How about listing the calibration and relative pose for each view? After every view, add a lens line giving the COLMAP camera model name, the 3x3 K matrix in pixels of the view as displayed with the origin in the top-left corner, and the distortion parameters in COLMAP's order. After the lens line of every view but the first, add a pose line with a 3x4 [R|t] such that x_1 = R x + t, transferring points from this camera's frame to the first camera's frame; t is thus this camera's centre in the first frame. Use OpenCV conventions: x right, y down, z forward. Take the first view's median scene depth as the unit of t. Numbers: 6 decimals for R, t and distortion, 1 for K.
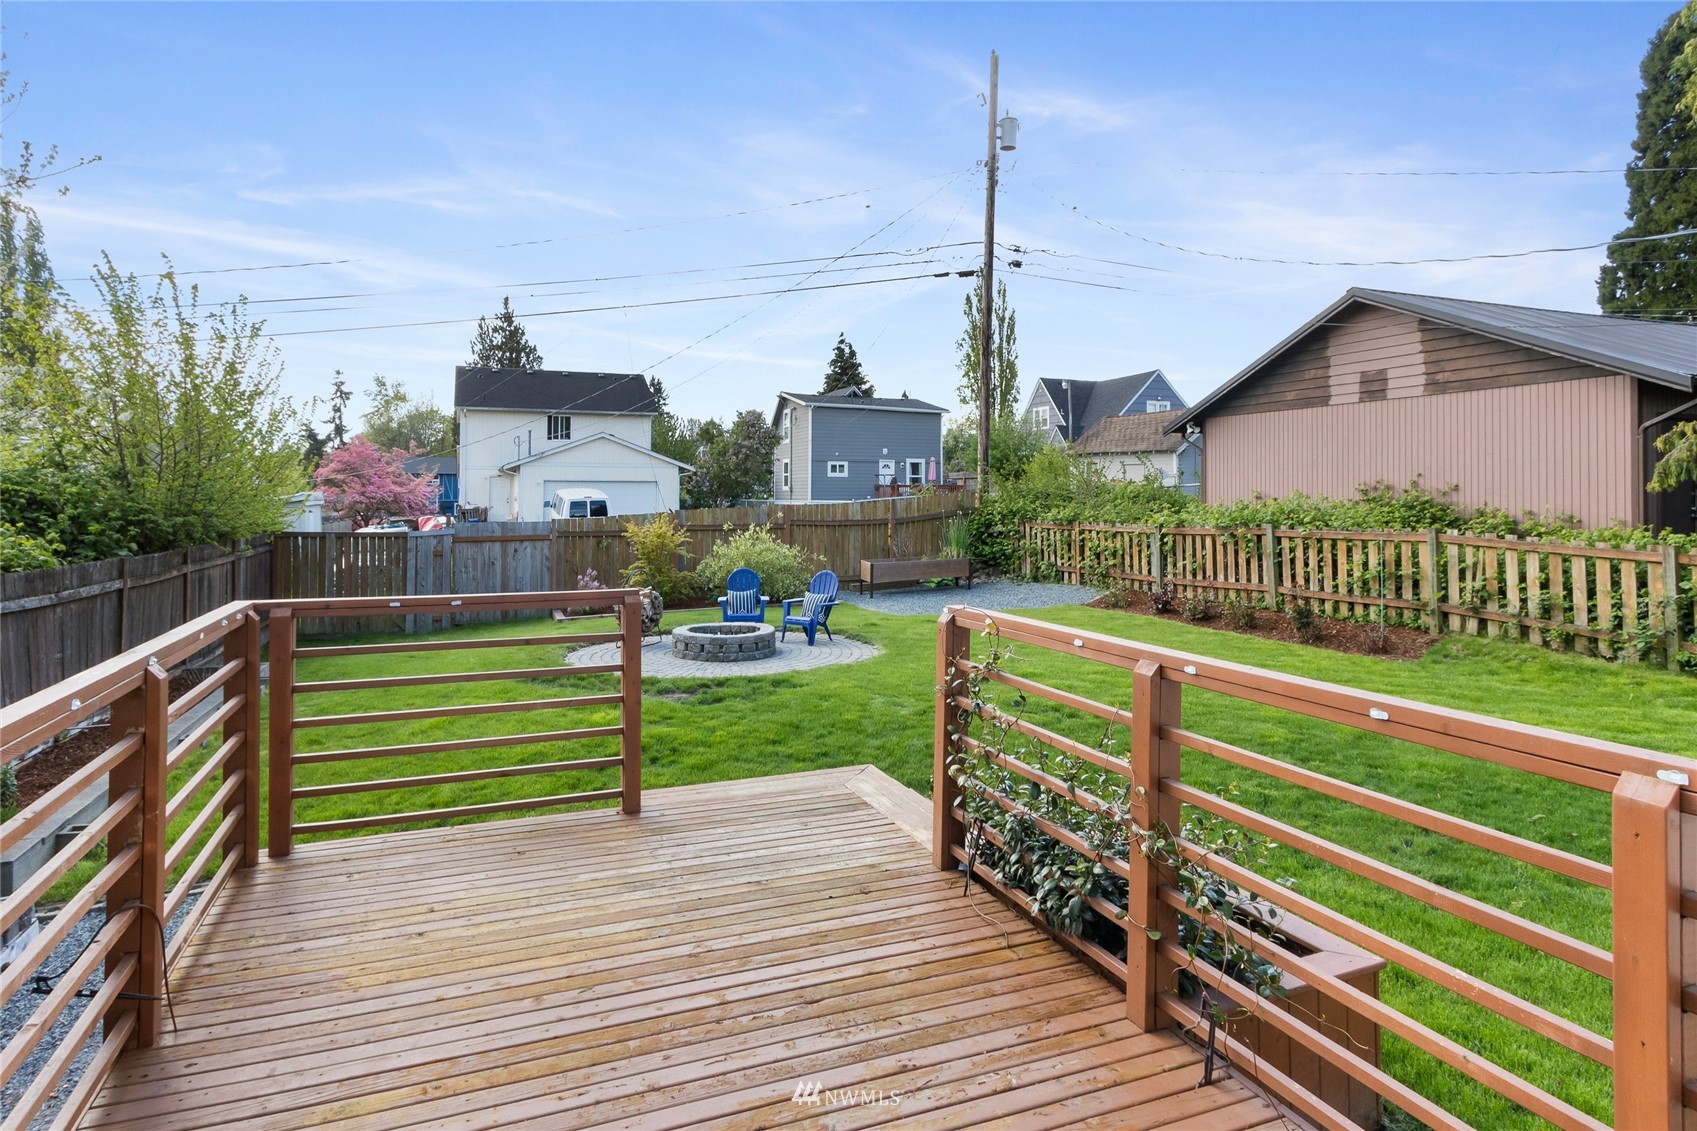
lens RADIAL K [[1028.6, 0, 887.9], [0, 1028.6, 465.4], [0, 0, 1]] dist [0.005433, -0.000682]
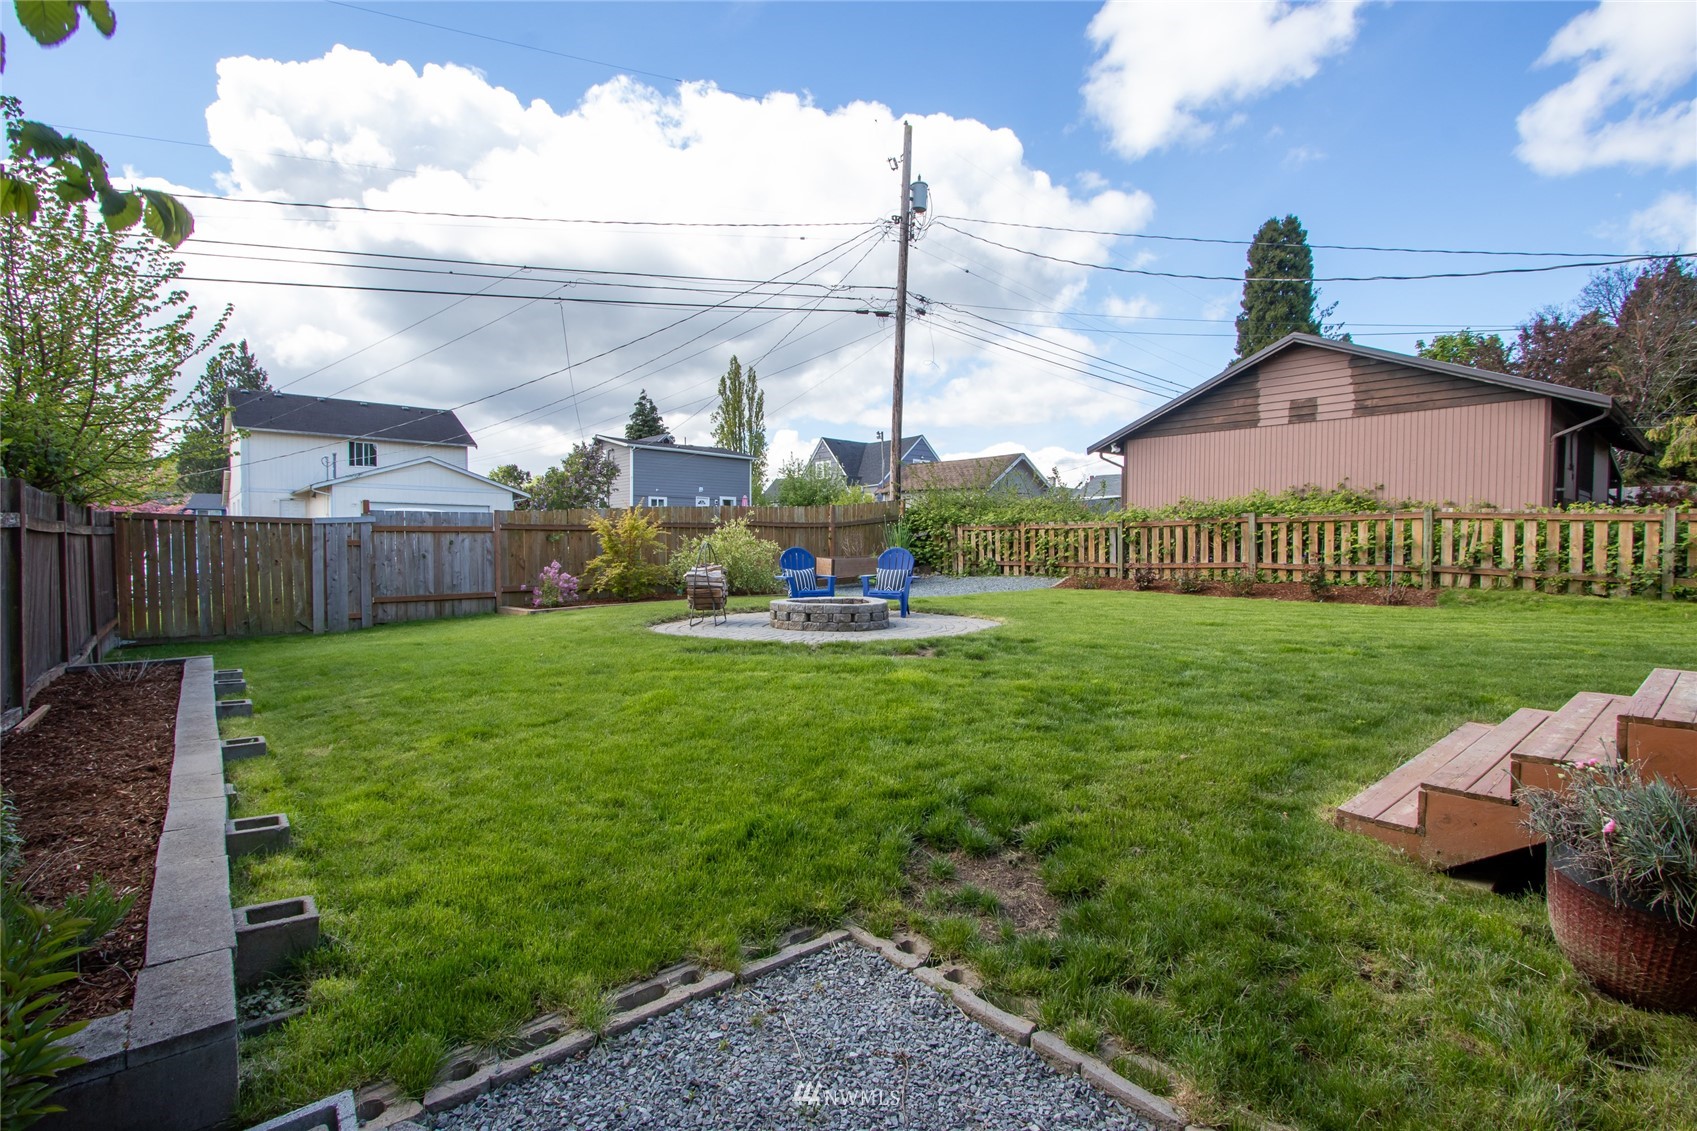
lens RADIAL K [[761.7, 0, 925.6], [0, 761.7, 573.0], [0, 0, 1]] dist [-0.014120, -0.000724]
pose [[0.921868, 0.004309, 0.387480, -0.320123], [-0.027698, 0.998113, 0.054799, 0.083542], [-0.386513, -0.061250, 0.920248, 0.287323]]
